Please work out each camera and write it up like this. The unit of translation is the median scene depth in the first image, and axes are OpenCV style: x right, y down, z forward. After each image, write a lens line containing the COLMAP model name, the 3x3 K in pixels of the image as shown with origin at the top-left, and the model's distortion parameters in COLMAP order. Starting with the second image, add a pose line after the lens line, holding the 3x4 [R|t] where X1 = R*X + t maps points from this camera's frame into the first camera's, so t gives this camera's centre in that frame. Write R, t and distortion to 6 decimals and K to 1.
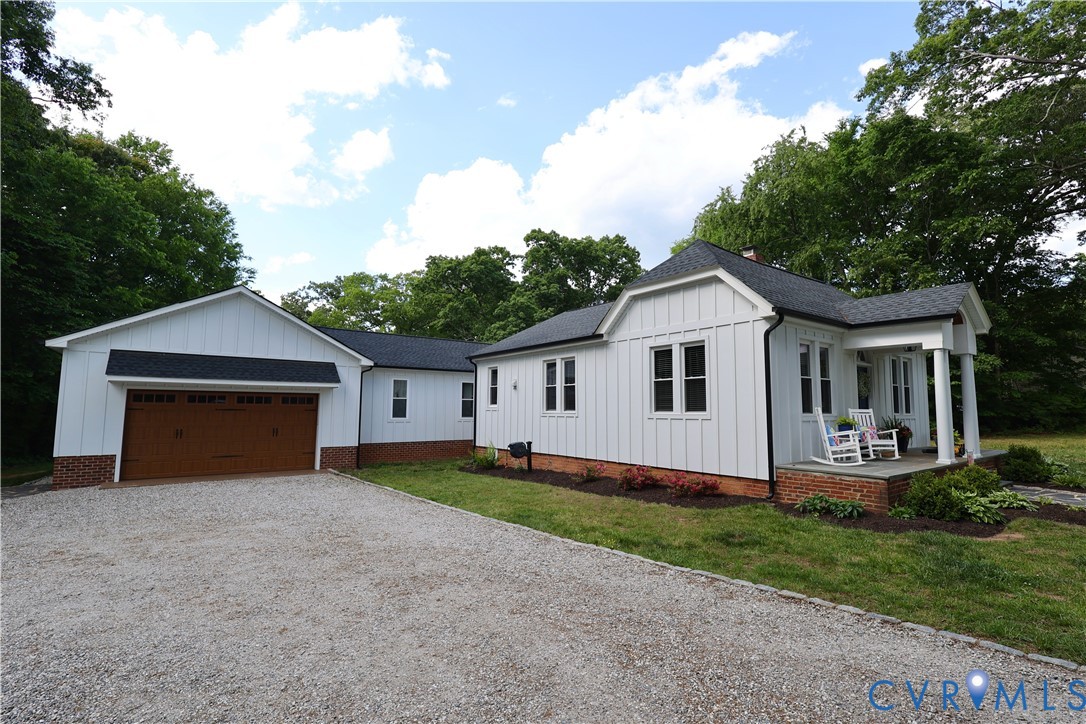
lens RADIAL K [[495.9, 0, 543.0], [0, 495.9, 362.0], [0, 0, 1]] dist [-0.000923, -0.000554]
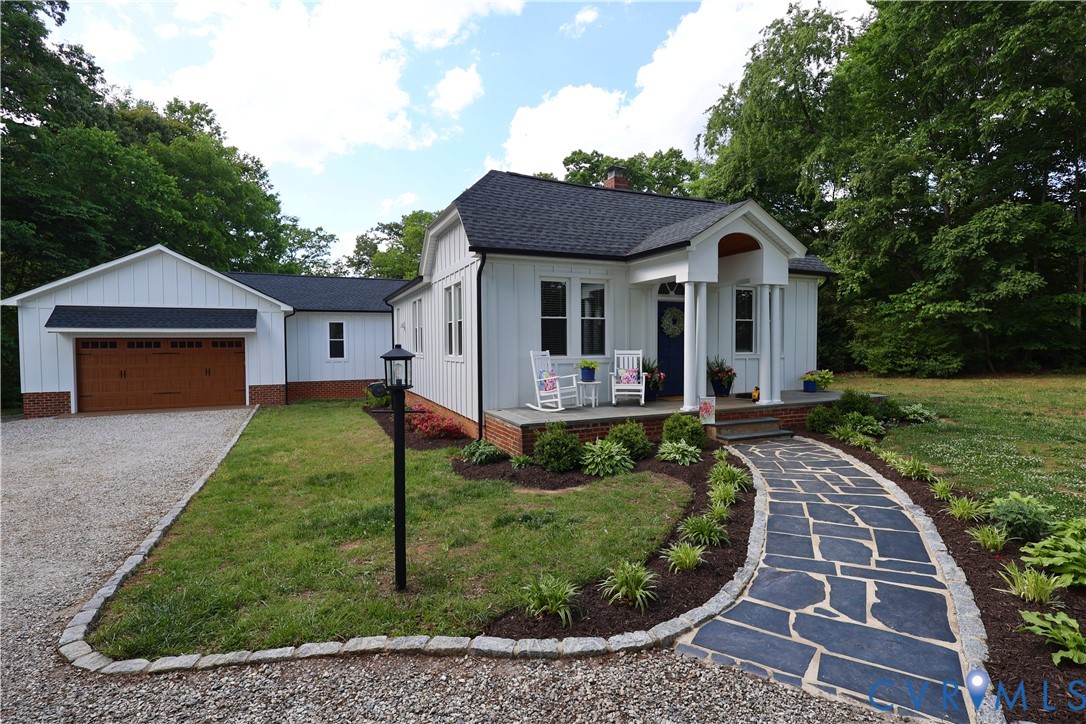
lens RADIAL K [[512.8, 0, 541.9], [0, 512.8, 358.3], [0, 0, 1]] dist [-0.000933, -0.001811]
pose [[0.975049, -0.006366, -0.221897, 0.448305], [0.034286, 0.991913, 0.122202, -0.007904], [0.219324, -0.126761, 0.967382, 0.029424]]
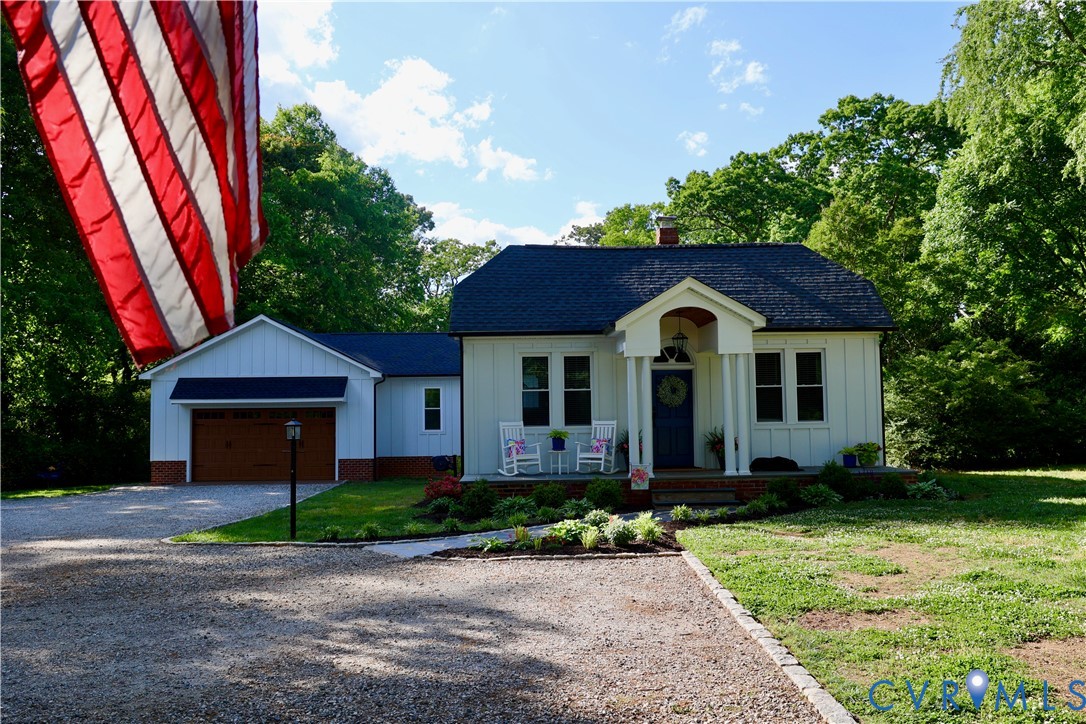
lens RADIAL K [[929.7, 0, 544.2], [0, 929.7, 345.6], [0, 0, 1]] dist [-0.009820, 0.000247]
pose [[0.815861, -0.056809, -0.575450, 1.012886], [0.072985, 0.997320, 0.005020, -0.041832], [0.573623, -0.046095, 0.817821, -0.323450]]
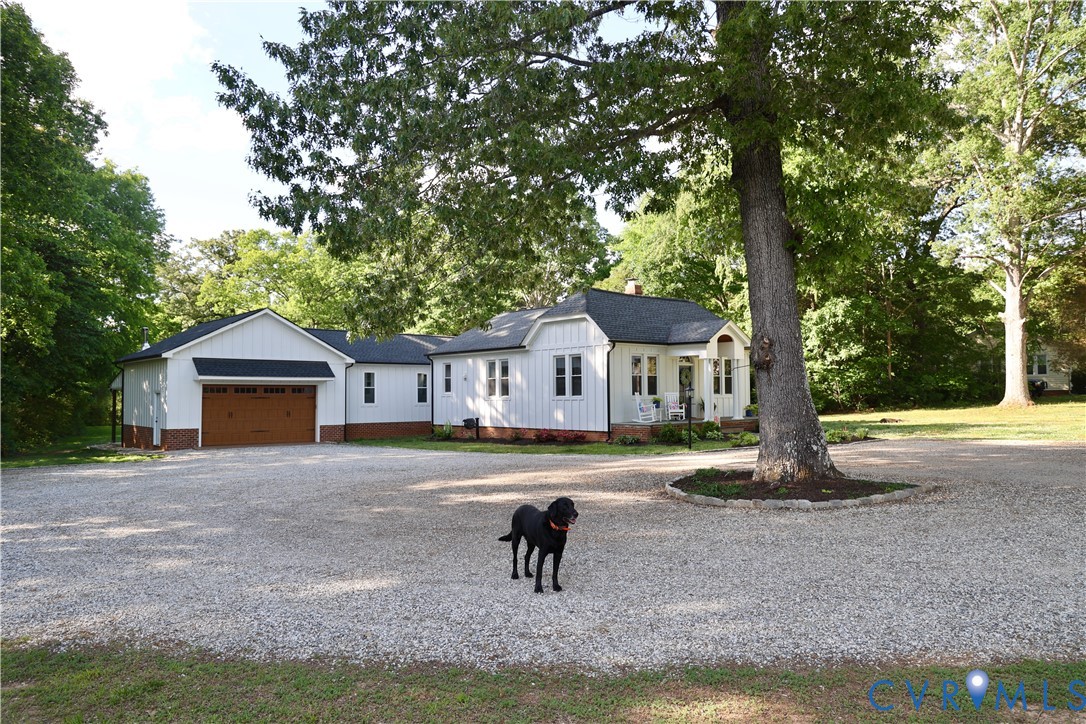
lens RADIAL K [[742.4, 0, 546.1], [0, 742.4, 347.9], [0, 0, 1]] dist [-0.121407, 0.095346]
pose [[0.996307, -0.007717, 0.085517, -0.009788], [0.004892, 0.999437, 0.033202, -0.096430], [-0.085725, -0.032661, 0.995783, -0.984927]]
